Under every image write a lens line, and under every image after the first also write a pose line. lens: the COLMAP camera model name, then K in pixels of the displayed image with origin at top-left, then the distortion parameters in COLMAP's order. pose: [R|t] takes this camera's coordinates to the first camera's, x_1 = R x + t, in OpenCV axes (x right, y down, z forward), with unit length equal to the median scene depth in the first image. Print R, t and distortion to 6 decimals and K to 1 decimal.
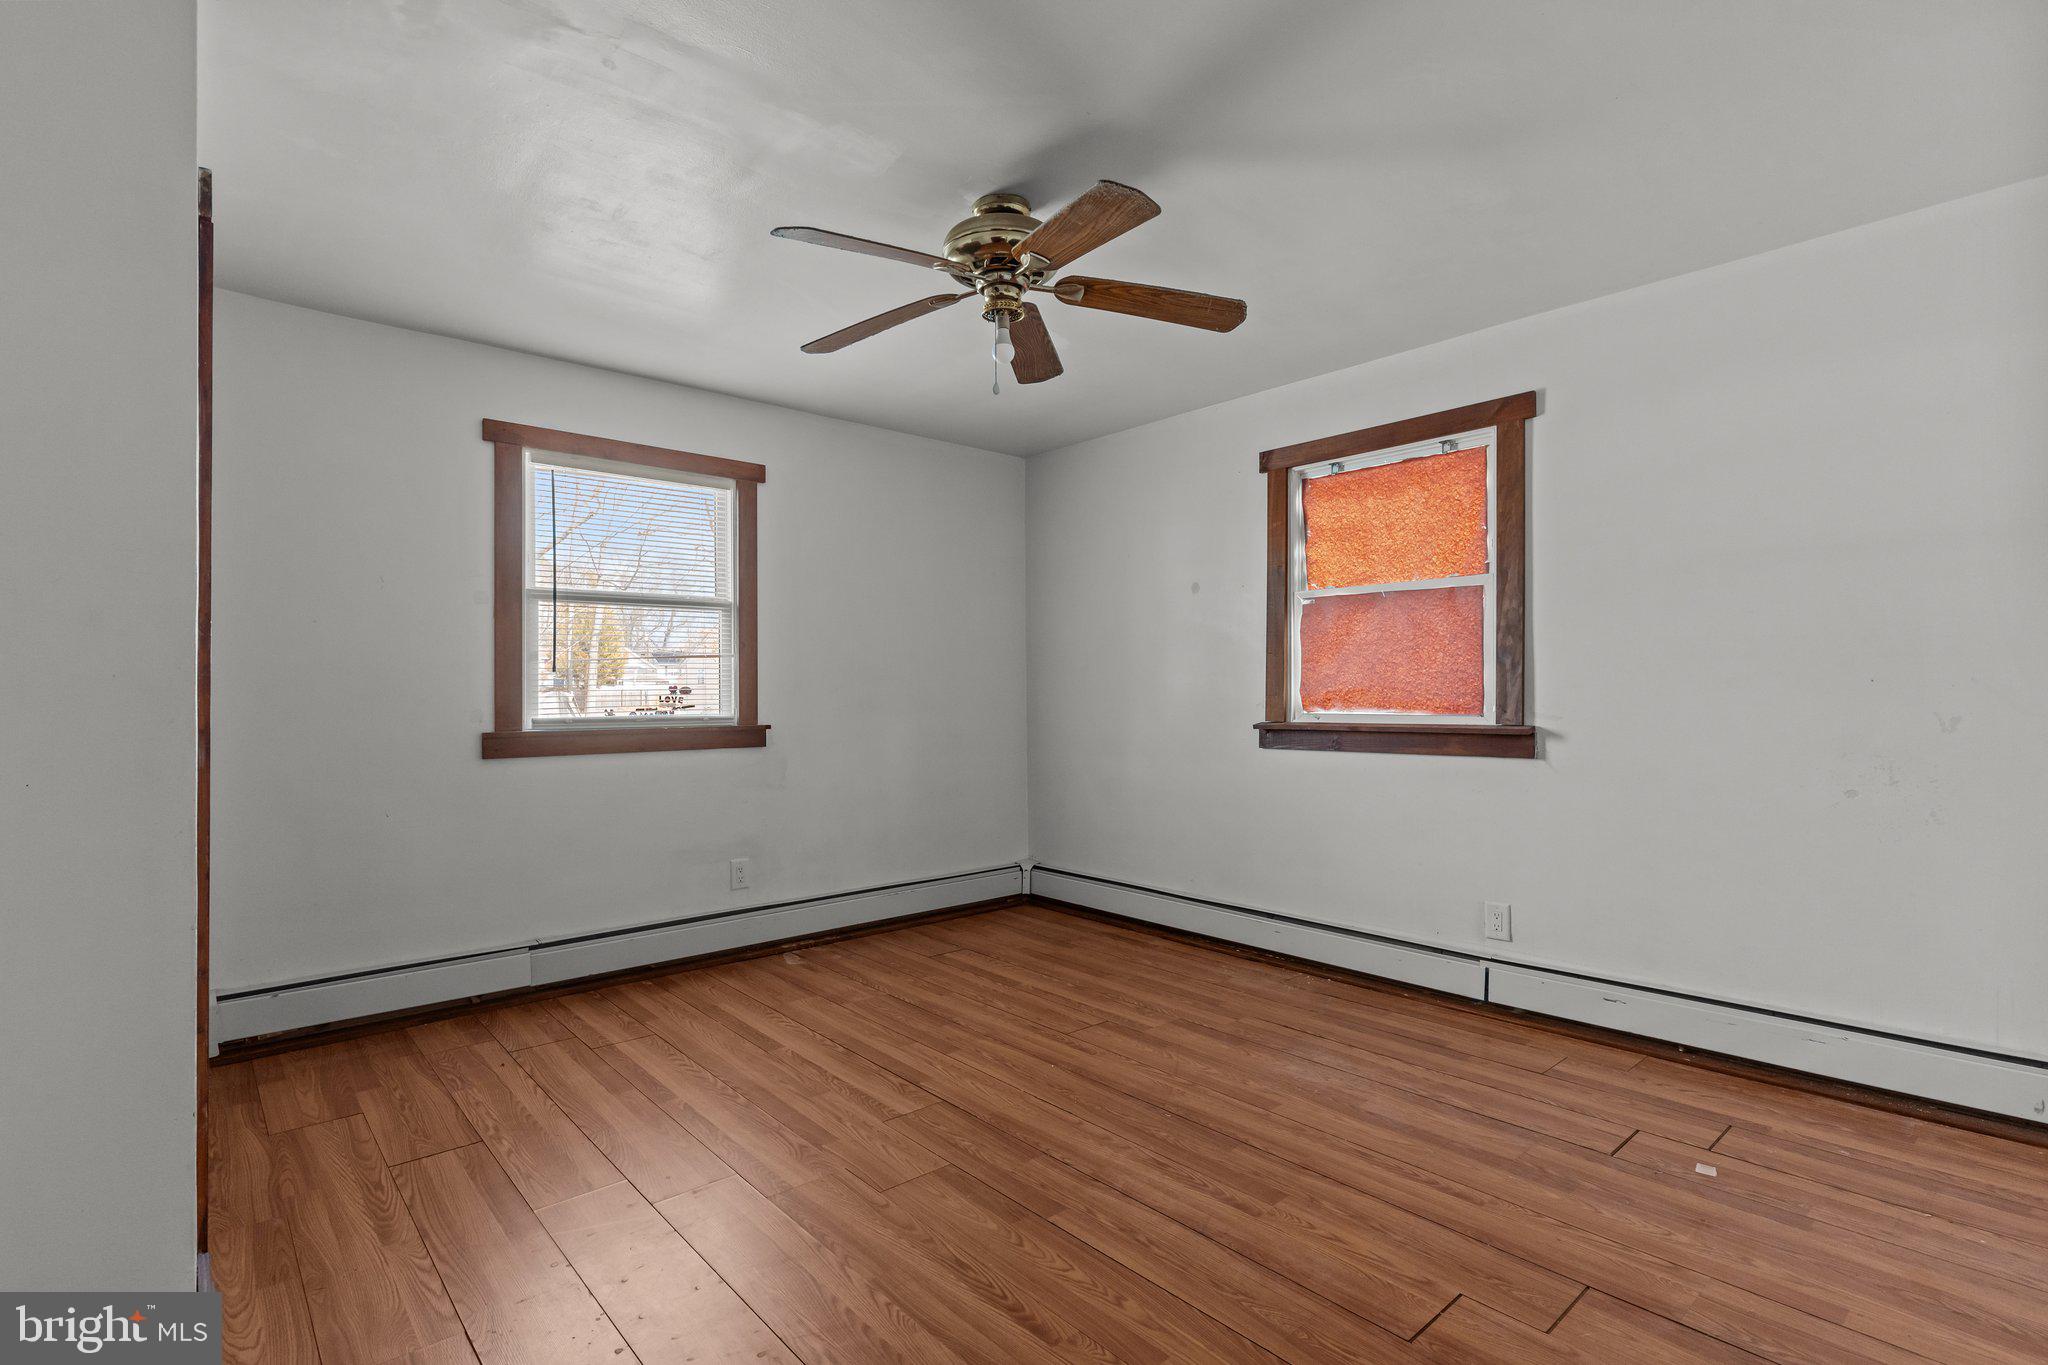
lens RADIAL K [[977.7, 0, 1020.3], [0, 977.7, 669.9], [0, 0, 1]] dist [-0.000955, 0.000267]
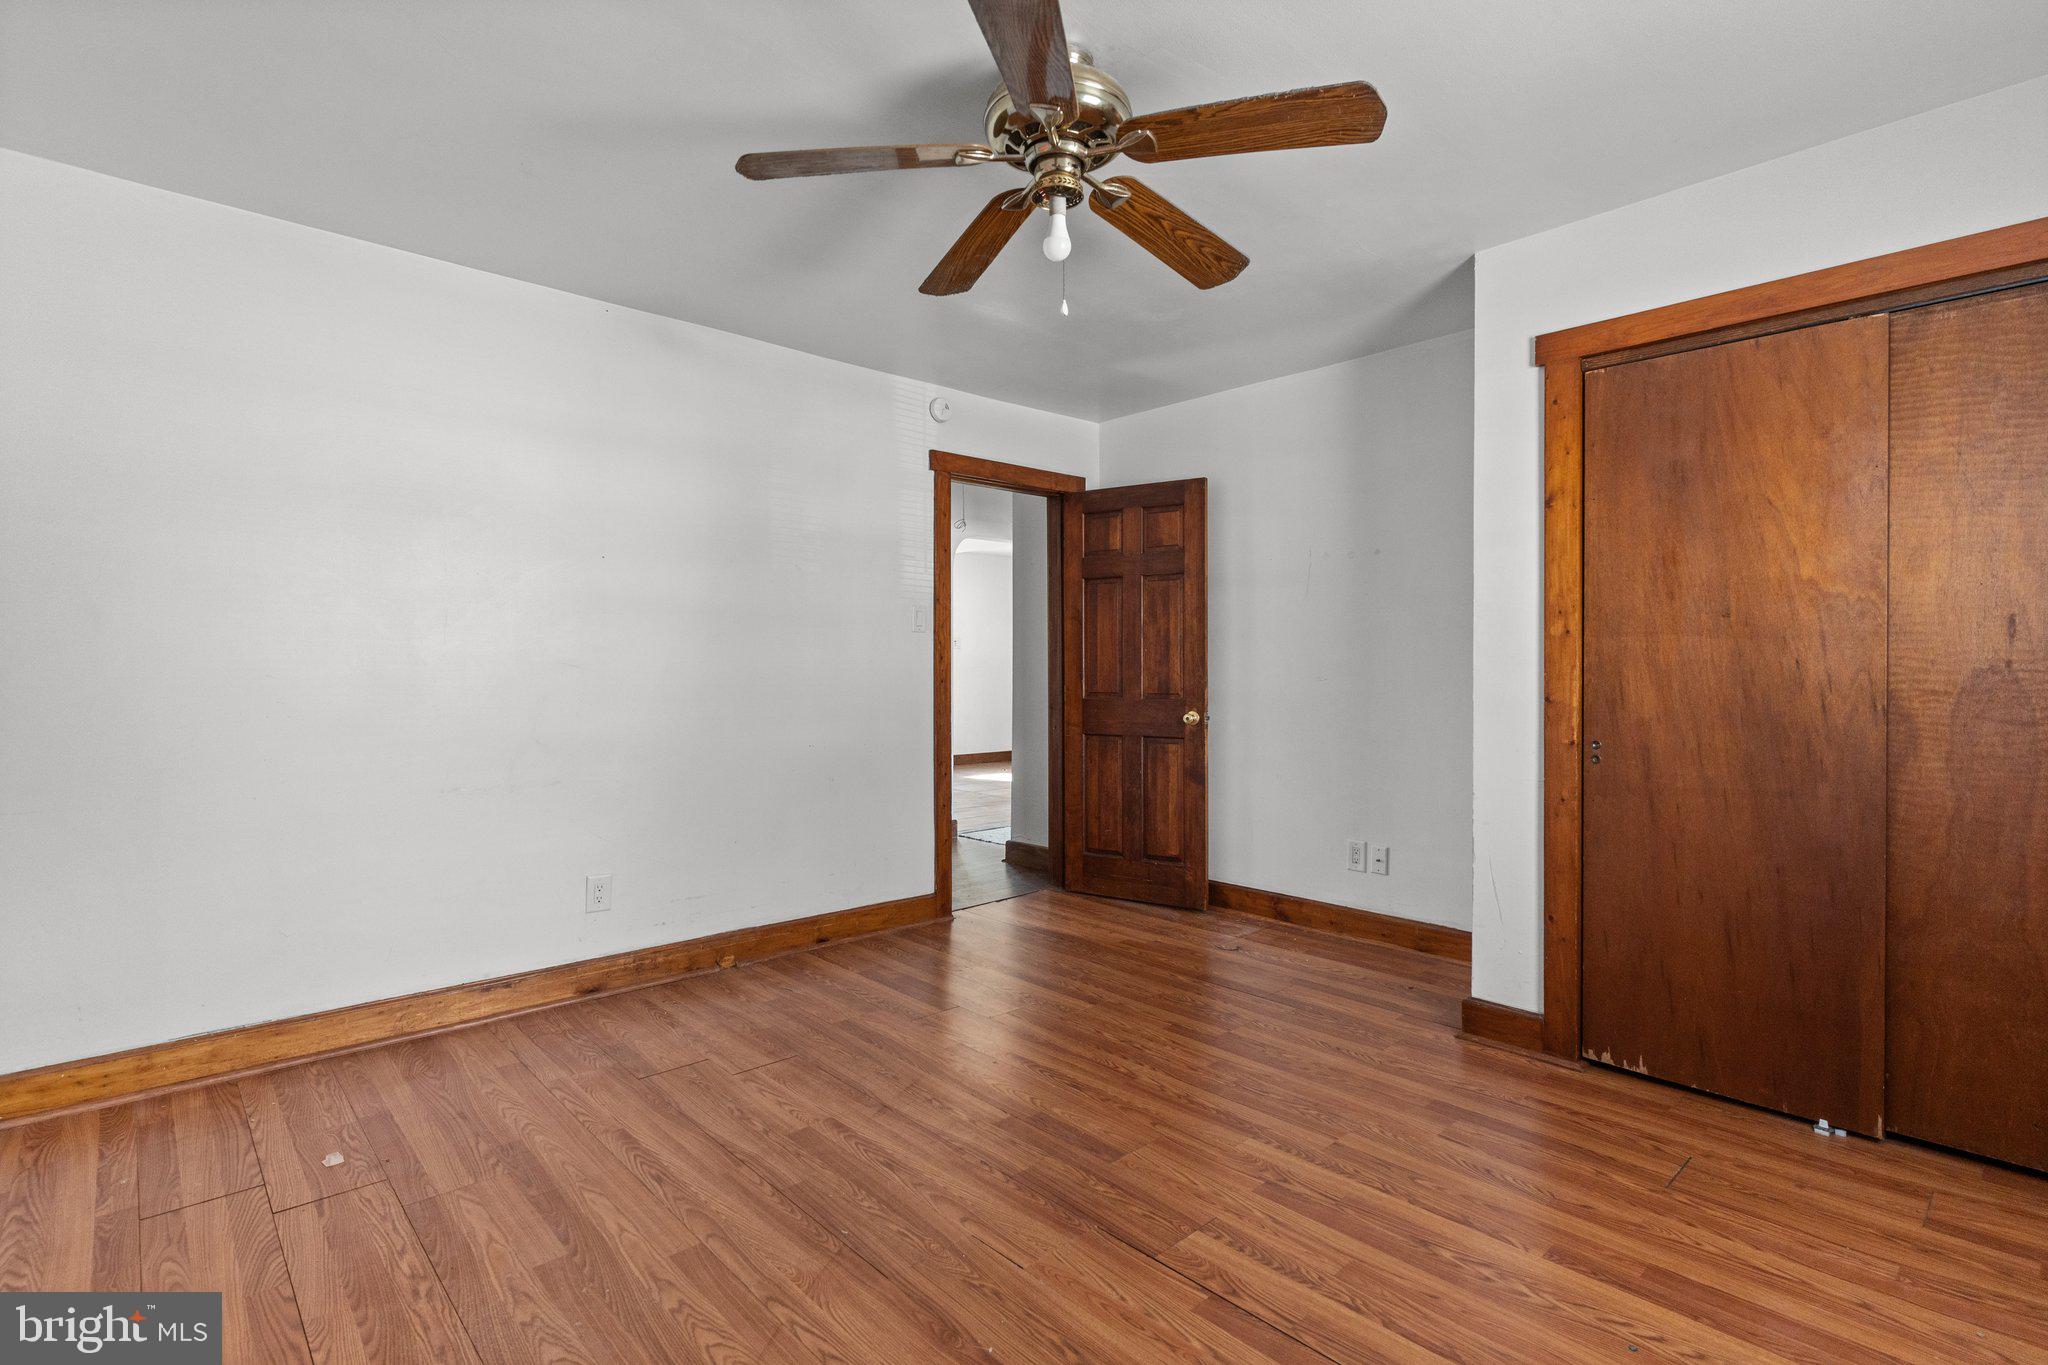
lens RADIAL K [[977.7, 0, 1020.3], [0, 977.7, 669.9], [0, 0, 1]] dist [-0.000955, 0.000267]
pose [[-0.999821, 0.003438, -0.018584, 0.031525], [0.003769, 0.999834, -0.017840, 0.041371], [0.018520, -0.017907, -0.999668, 1.919660]]
